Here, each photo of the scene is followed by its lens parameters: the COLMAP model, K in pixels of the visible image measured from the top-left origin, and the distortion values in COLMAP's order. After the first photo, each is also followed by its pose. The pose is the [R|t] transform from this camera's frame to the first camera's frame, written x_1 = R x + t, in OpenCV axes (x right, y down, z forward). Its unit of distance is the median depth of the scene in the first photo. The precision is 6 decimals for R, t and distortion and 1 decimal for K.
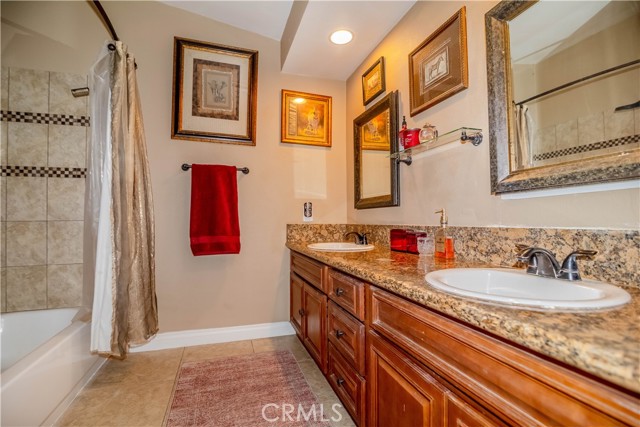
lens RADIAL K [[294.3, 0, 317.9], [0, 294.3, 215.9], [0, 0, 1]] dist [-0.018911, 0.000648]
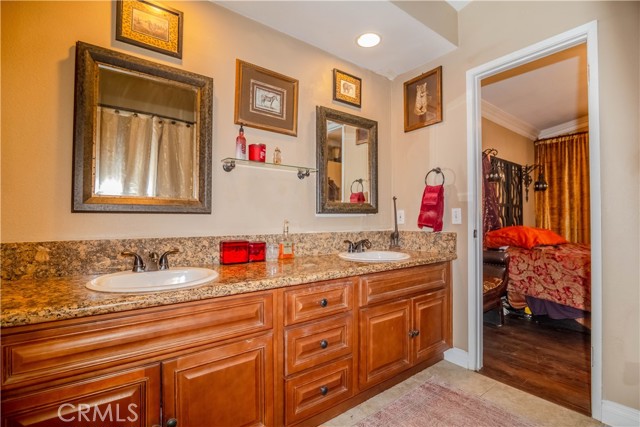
lens RADIAL K [[294.3, 0, 317.9], [0, 294.3, 215.9], [0, 0, 1]] dist [-0.018911, 0.000648]
pose [[-0.310750, 0.006700, 0.950468, -0.880505], [-0.015247, 0.999811, -0.012033, -0.032925], [-0.950369, -0.018231, -0.310589, 1.323029]]
